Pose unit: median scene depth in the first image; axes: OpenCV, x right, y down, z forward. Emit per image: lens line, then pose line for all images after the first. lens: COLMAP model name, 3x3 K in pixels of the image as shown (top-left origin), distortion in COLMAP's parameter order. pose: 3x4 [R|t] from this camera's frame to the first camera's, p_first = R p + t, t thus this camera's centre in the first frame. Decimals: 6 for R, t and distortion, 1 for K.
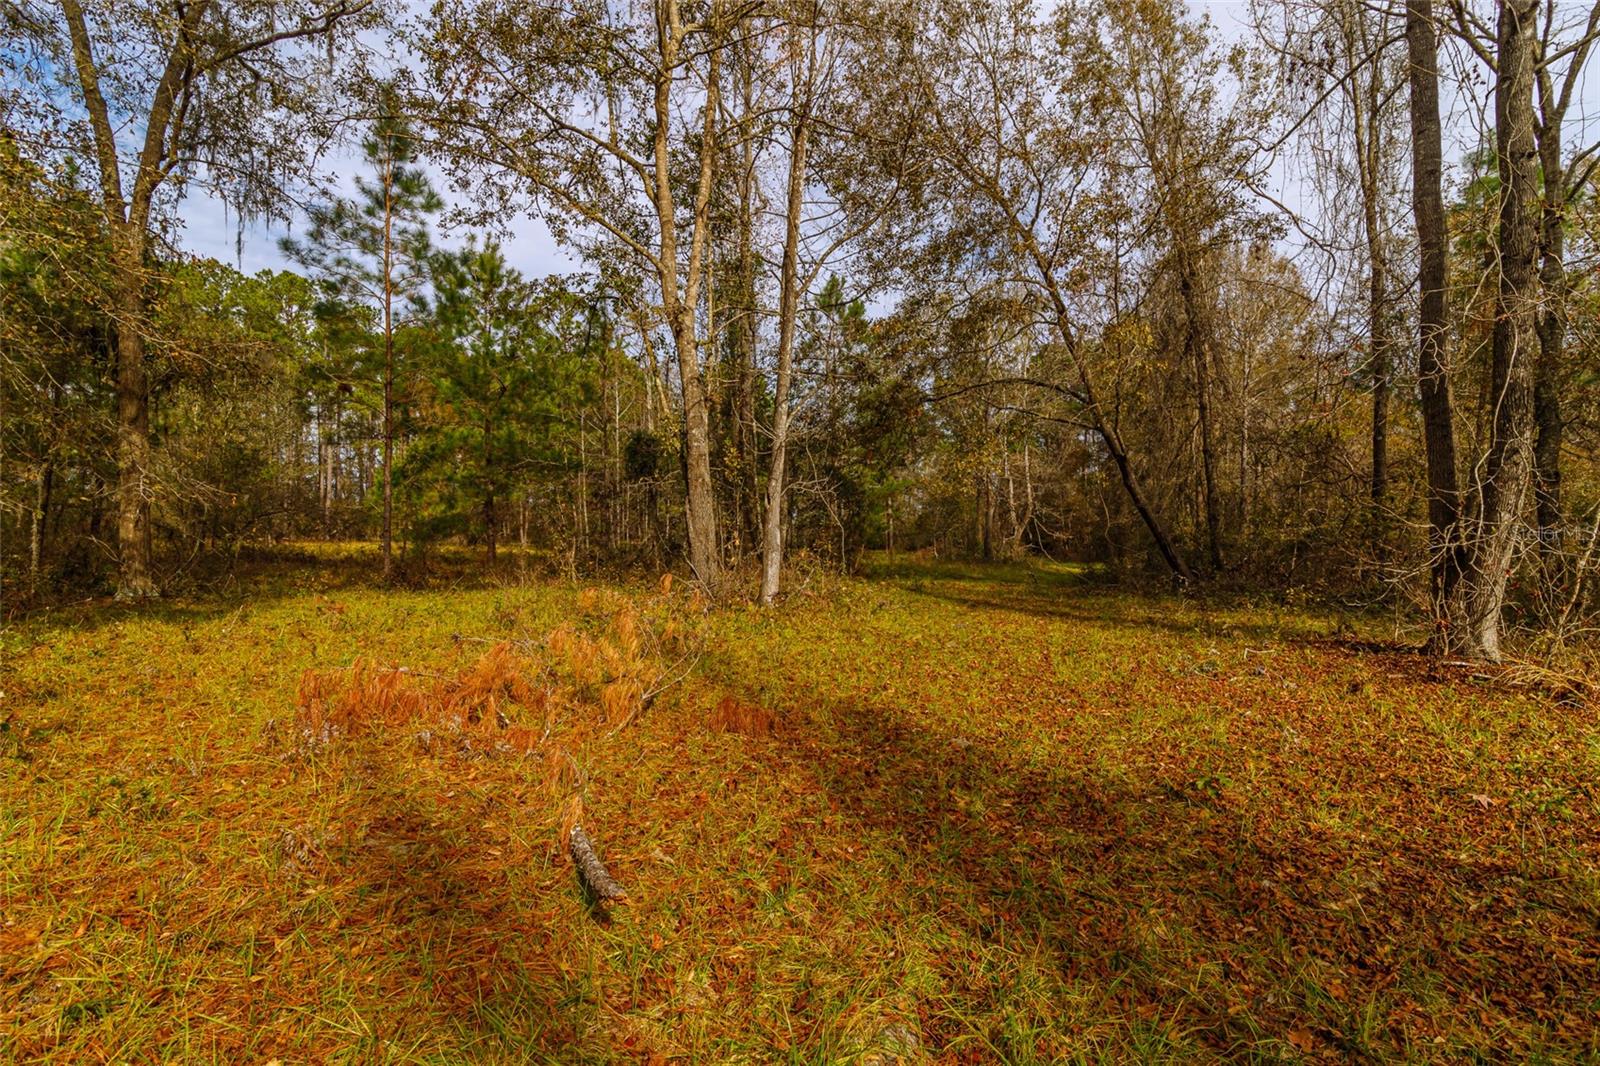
lens RADIAL K [[722.4, 0, 803.4], [0, 722.4, 535.2], [0, 0, 1]] dist [0.001665, 0.000175]
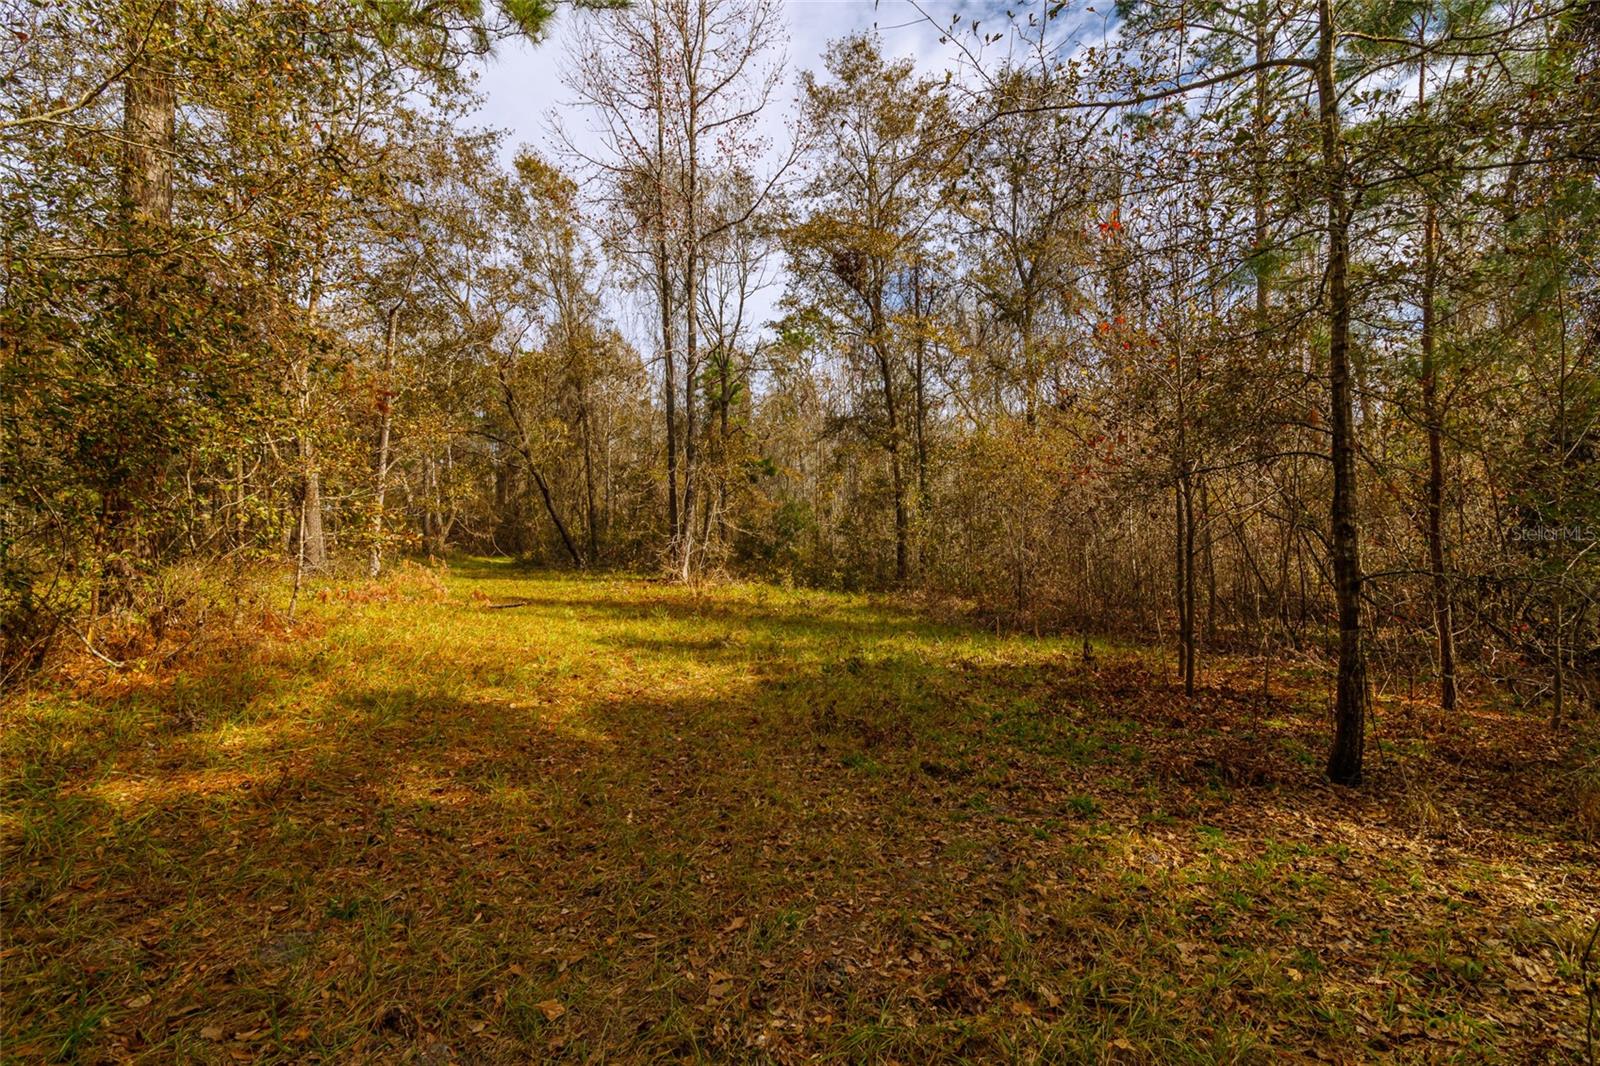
lens RADIAL K [[722.4, 0, 803.4], [0, 722.4, 535.2], [0, 0, 1]] dist [0.001665, 0.000175]
pose [[0.678979, -0.000404, 0.734158, -0.338198], [-0.003900, 0.999984, 0.004157, -0.009336], [-0.734148, -0.005686, 0.678966, -0.504533]]
